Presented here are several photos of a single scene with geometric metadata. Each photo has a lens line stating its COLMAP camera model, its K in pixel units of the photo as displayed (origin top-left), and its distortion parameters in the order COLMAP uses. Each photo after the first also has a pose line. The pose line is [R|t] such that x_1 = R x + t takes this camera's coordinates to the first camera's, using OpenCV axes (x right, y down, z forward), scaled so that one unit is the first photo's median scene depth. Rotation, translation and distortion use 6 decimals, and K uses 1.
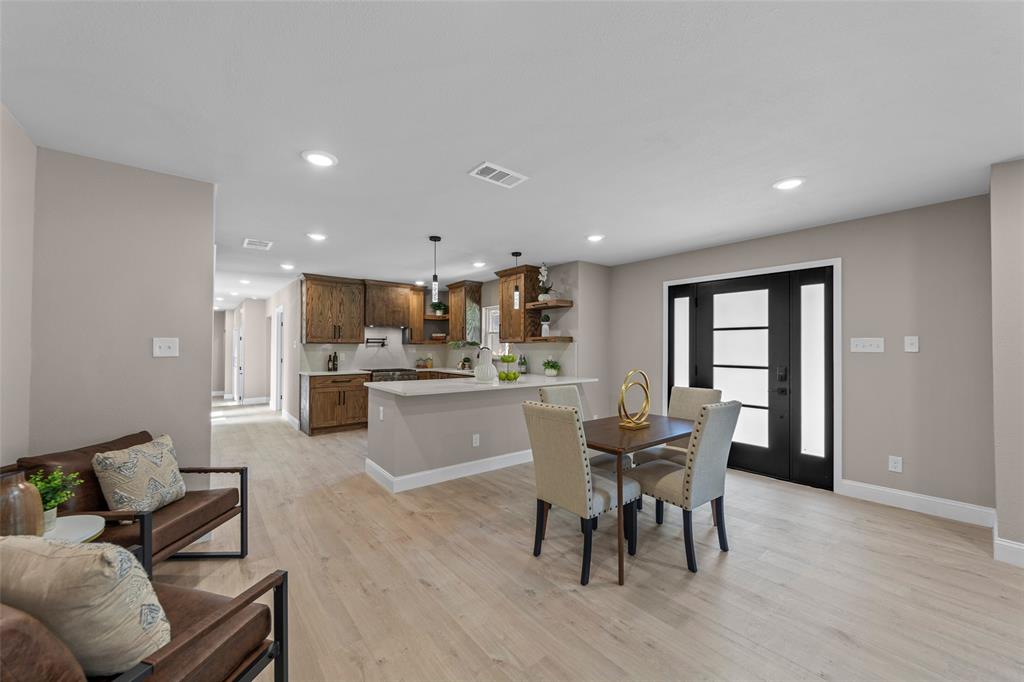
lens RADIAL K [[381.7, 0, 514.4], [0, 381.7, 345.9], [0, 0, 1]] dist [-0.003644, -0.001121]
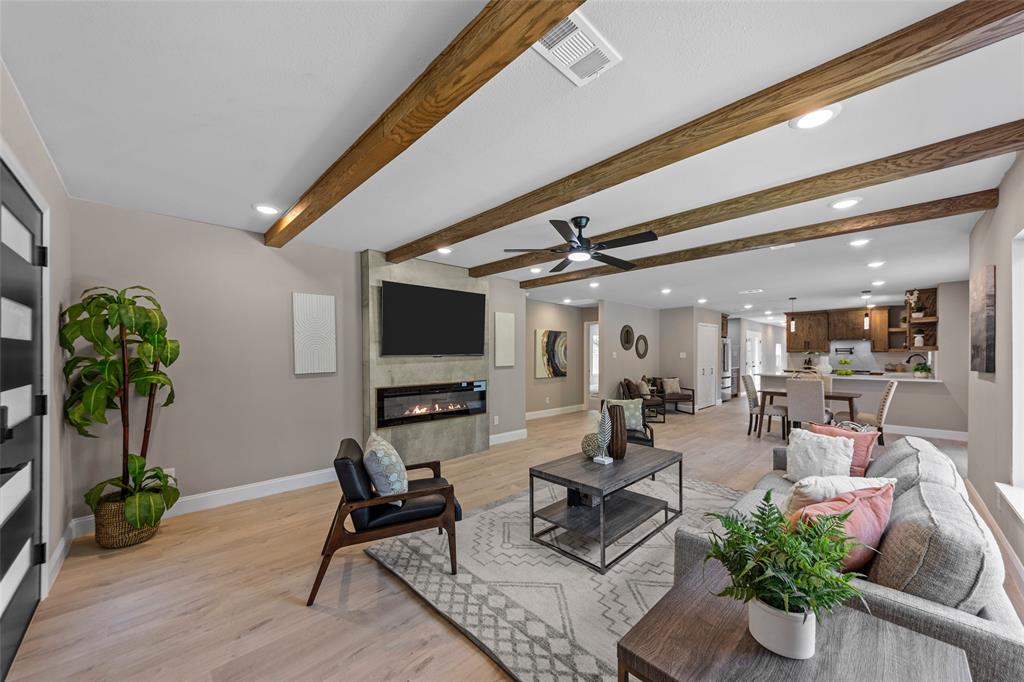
lens RADIAL K [[368.2, 0, 513.6], [0, 368.2, 351.1], [0, 0, 1]] dist [-0.001418, 0.000105]
pose [[0.078203, -0.012138, -0.996864, 1.026431], [0.008187, 0.999900, -0.011532, -0.004077], [0.996904, -0.007260, 0.078294, -0.370544]]
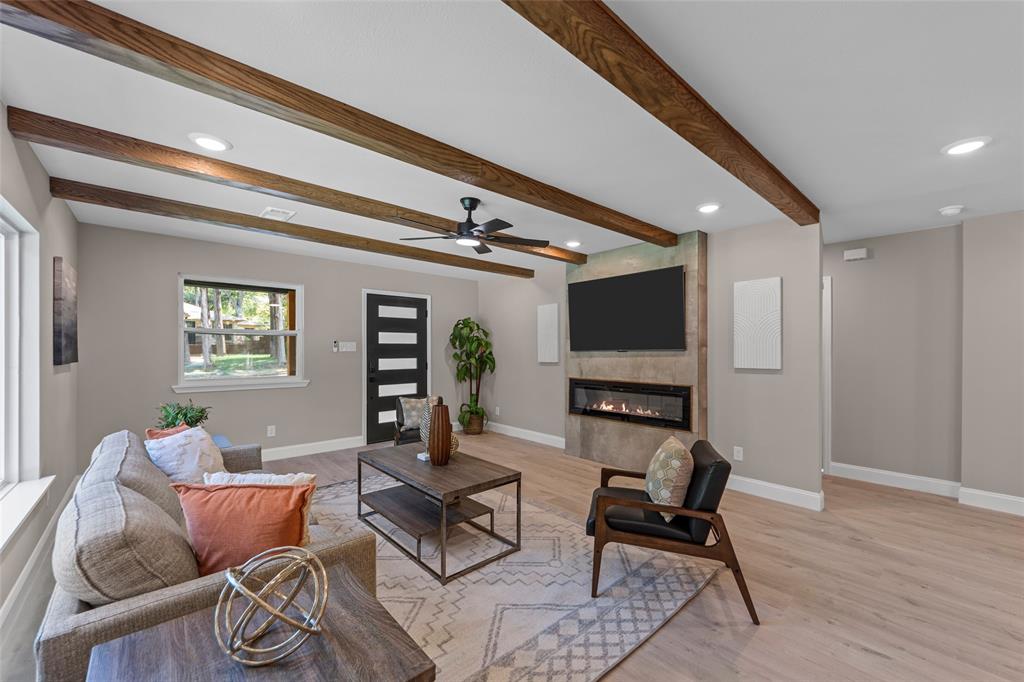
lens RADIAL K [[408.8, 0, 514.7], [0, 408.8, 347.5], [0, 0, 1]] dist [-0.002088, -0.000035]
pose [[-0.998651, -0.004875, -0.051695, 0.495540], [-0.004237, 0.999914, -0.012441, 0.000638], [0.051751, -0.012205, -0.998585, 0.280098]]
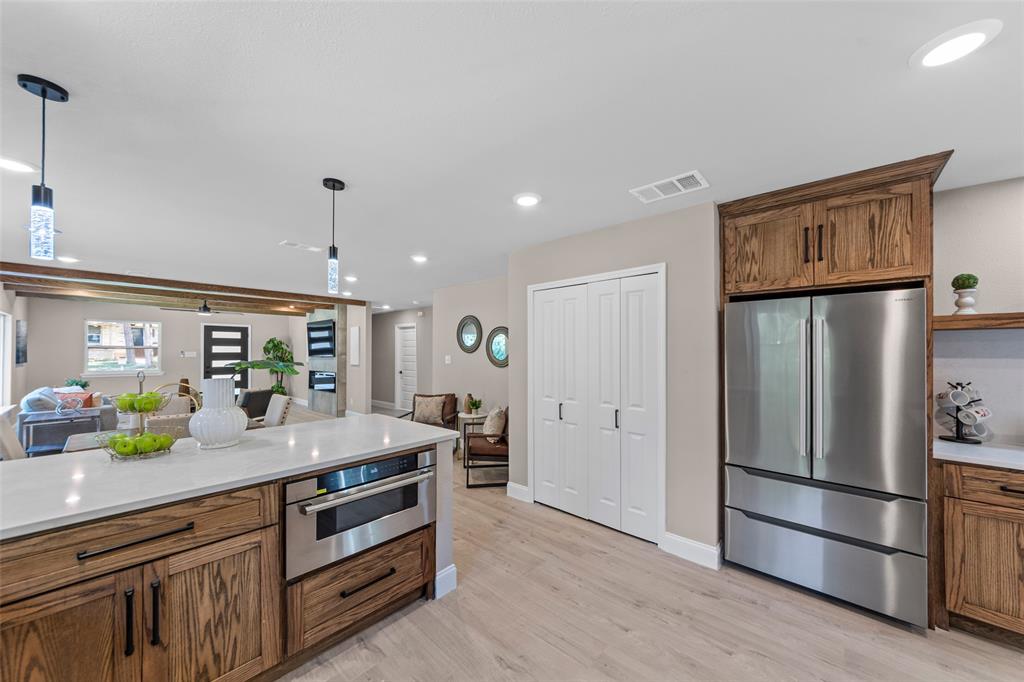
lens RADIAL K [[368.2, 0, 512.2], [0, 368.2, 347.5], [0, 0, 1]] dist [-0.001418, 0.000105]
pose [[-0.988315, -0.007744, -0.152230, -0.261019], [-0.004884, 0.999805, -0.019151, -0.016057], [0.152349, -0.018184, -0.988160, 1.059833]]
